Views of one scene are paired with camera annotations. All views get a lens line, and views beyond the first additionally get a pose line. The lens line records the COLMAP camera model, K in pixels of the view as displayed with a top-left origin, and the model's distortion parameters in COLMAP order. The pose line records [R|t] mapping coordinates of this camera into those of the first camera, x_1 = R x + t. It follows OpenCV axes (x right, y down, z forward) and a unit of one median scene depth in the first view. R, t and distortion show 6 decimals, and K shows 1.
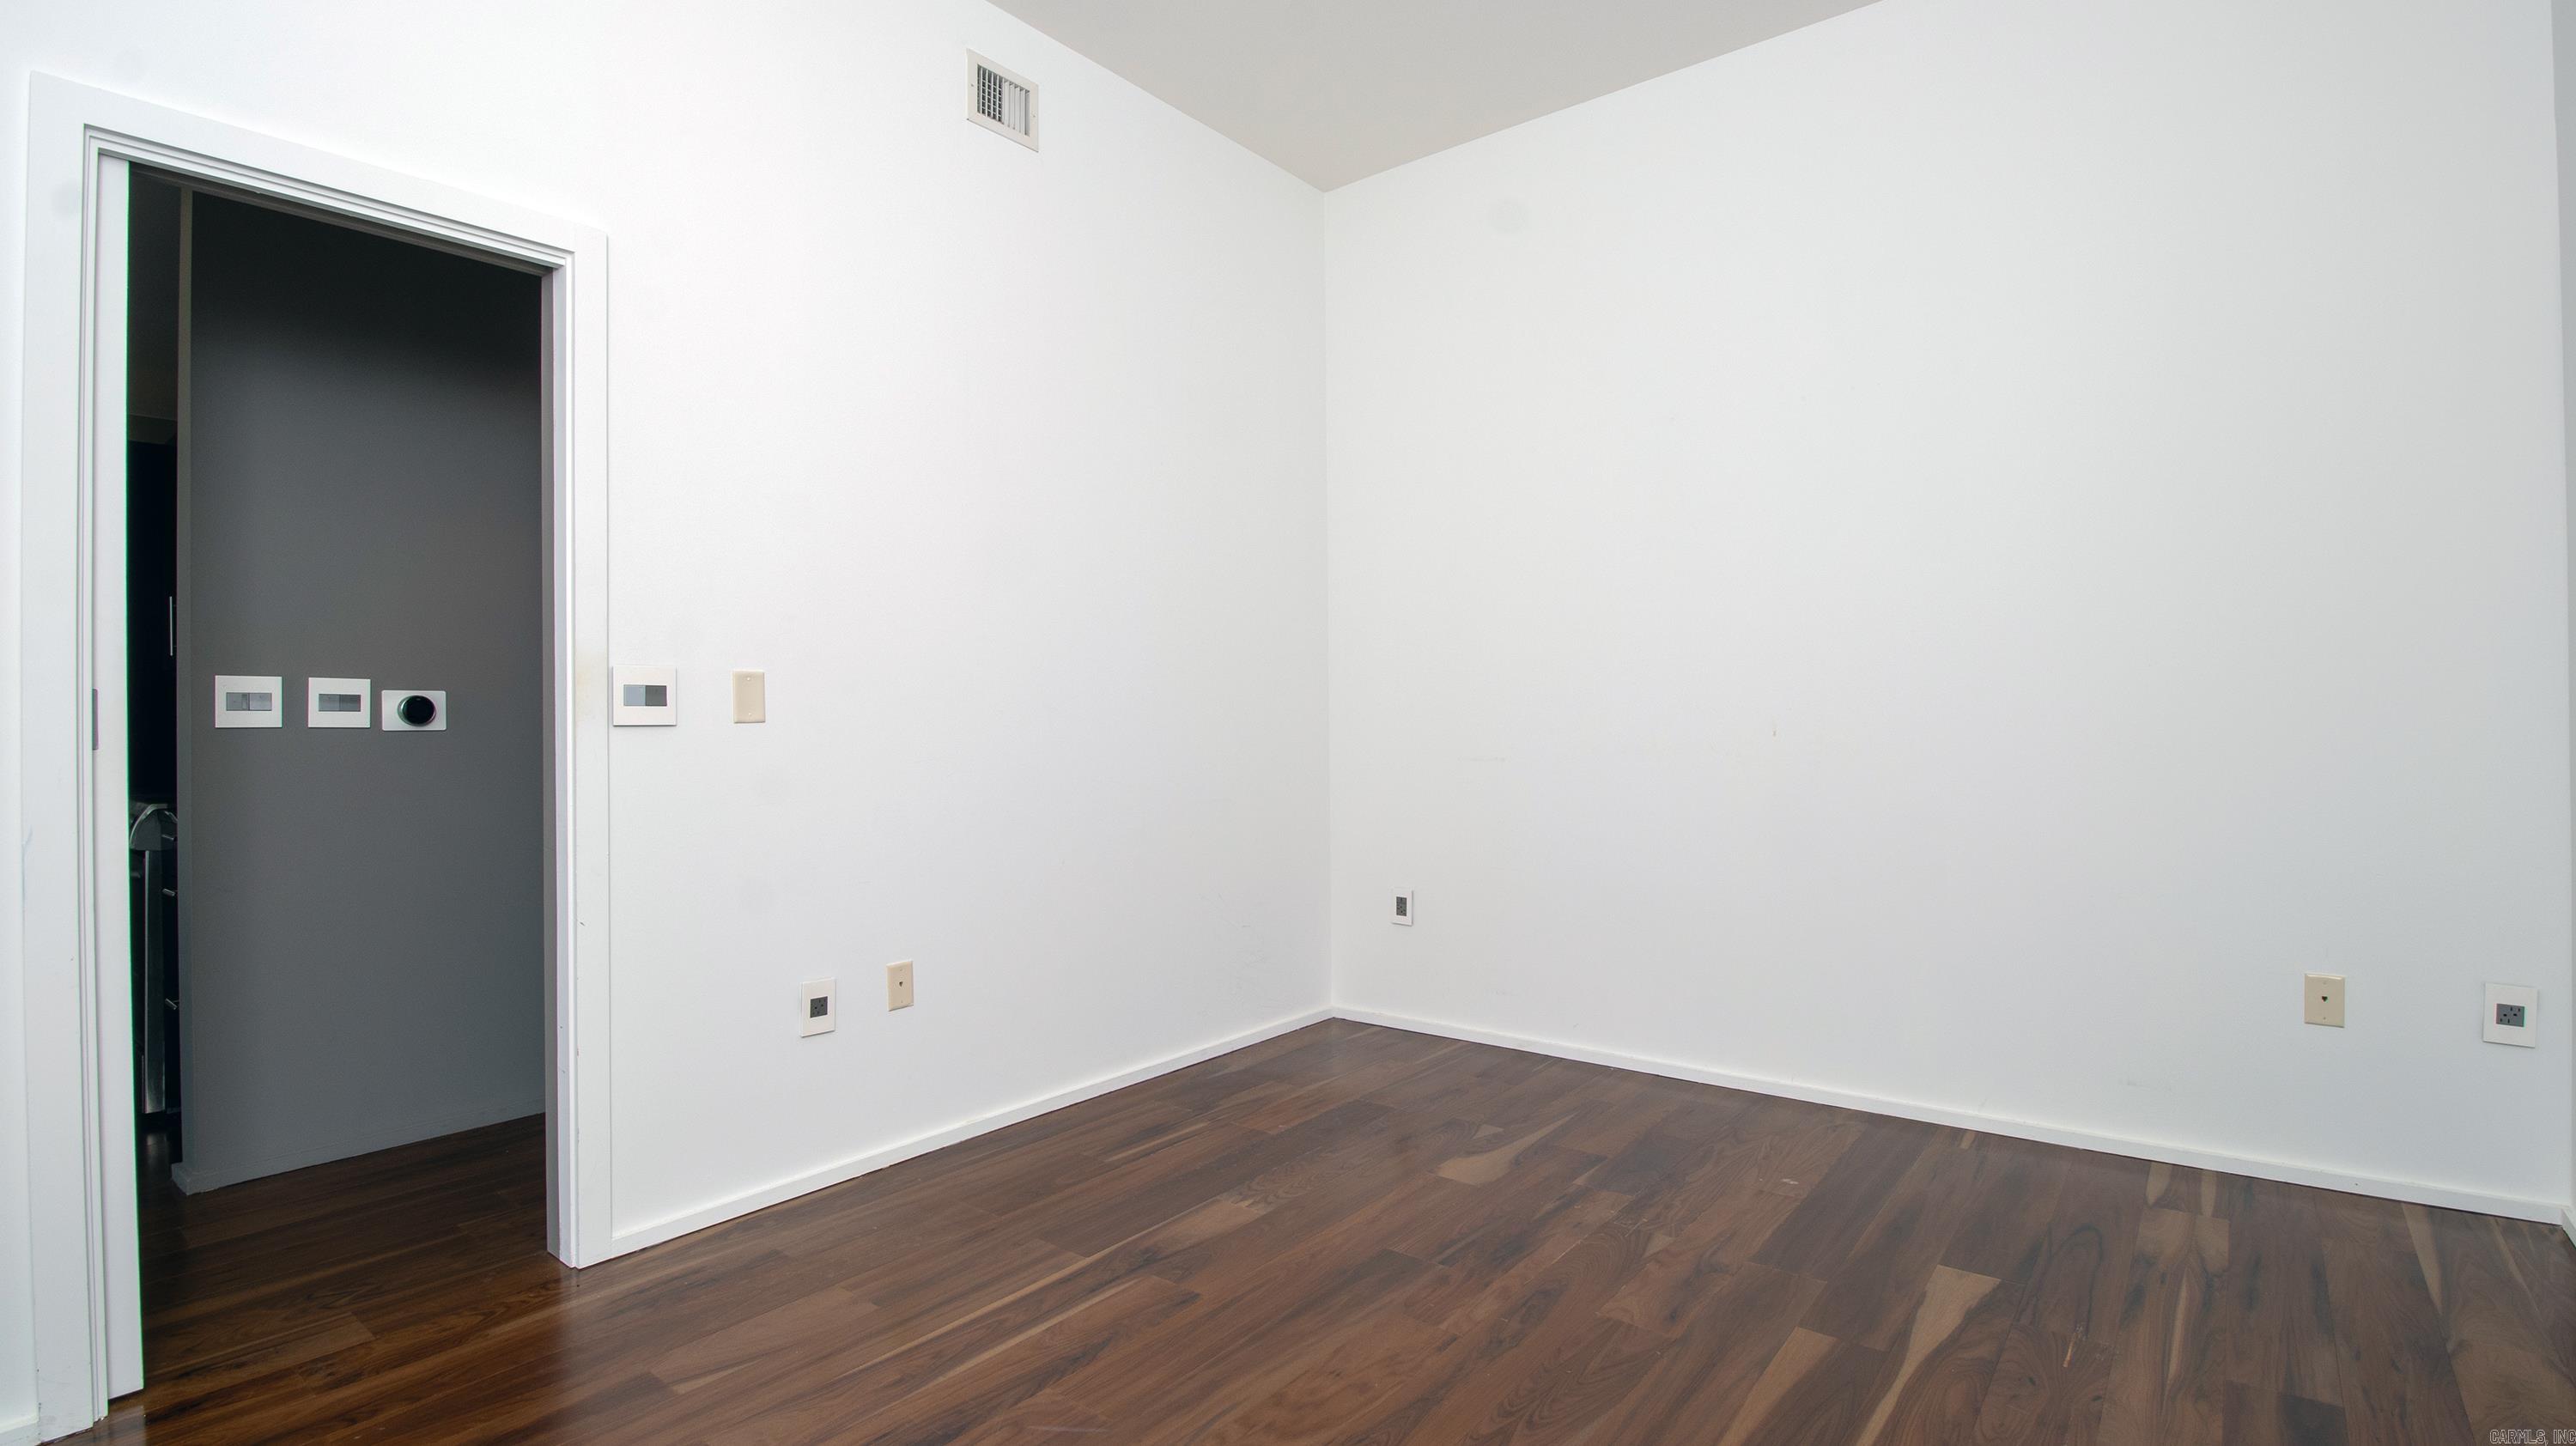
lens RADIAL K [[1193.8, 0, 1301.5], [0, 1193.8, 717.6], [0, 0, 1]] dist [0.000541, -0.013166]
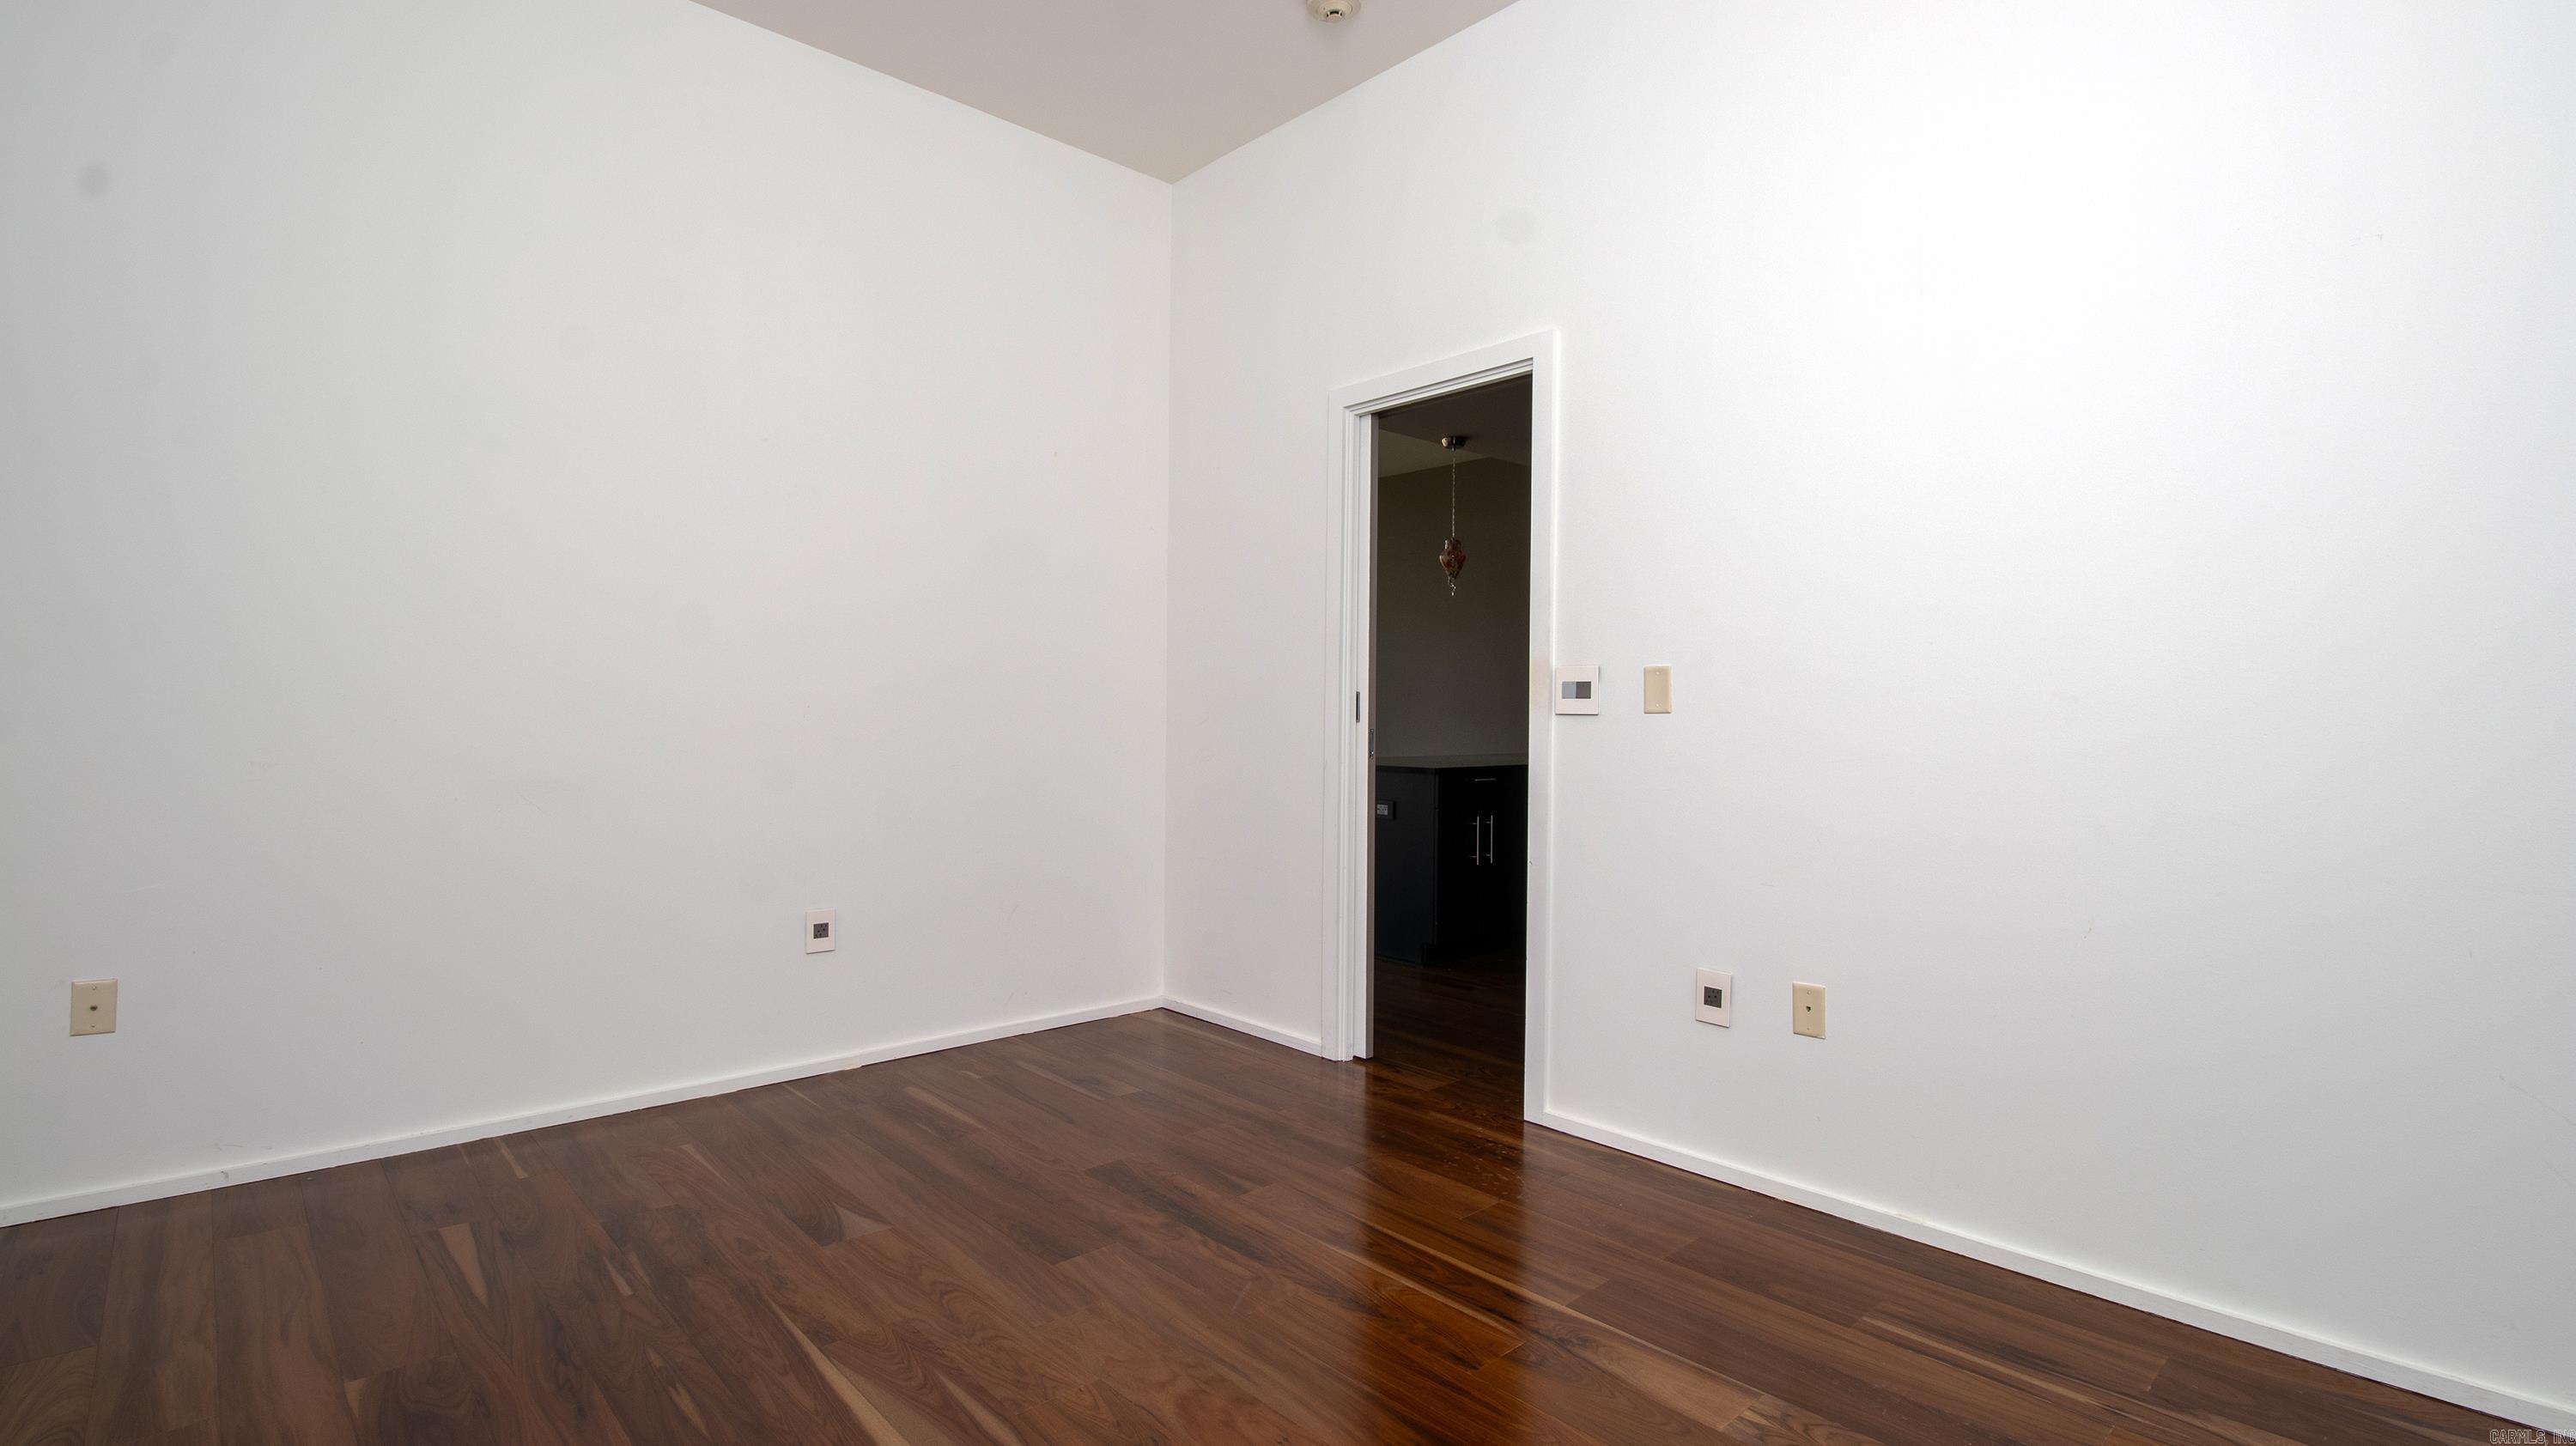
lens RADIAL K [[1193.8, 0, 1301.5], [0, 1193.8, 717.6], [0, 0, 1]] dist [0.000541, -0.013166]
pose [[-0.154919, 0.012176, -0.987852, 0.720602], [-0.005971, 0.999894, 0.013261, -0.004711], [0.987909, 0.007953, -0.154830, 0.914085]]
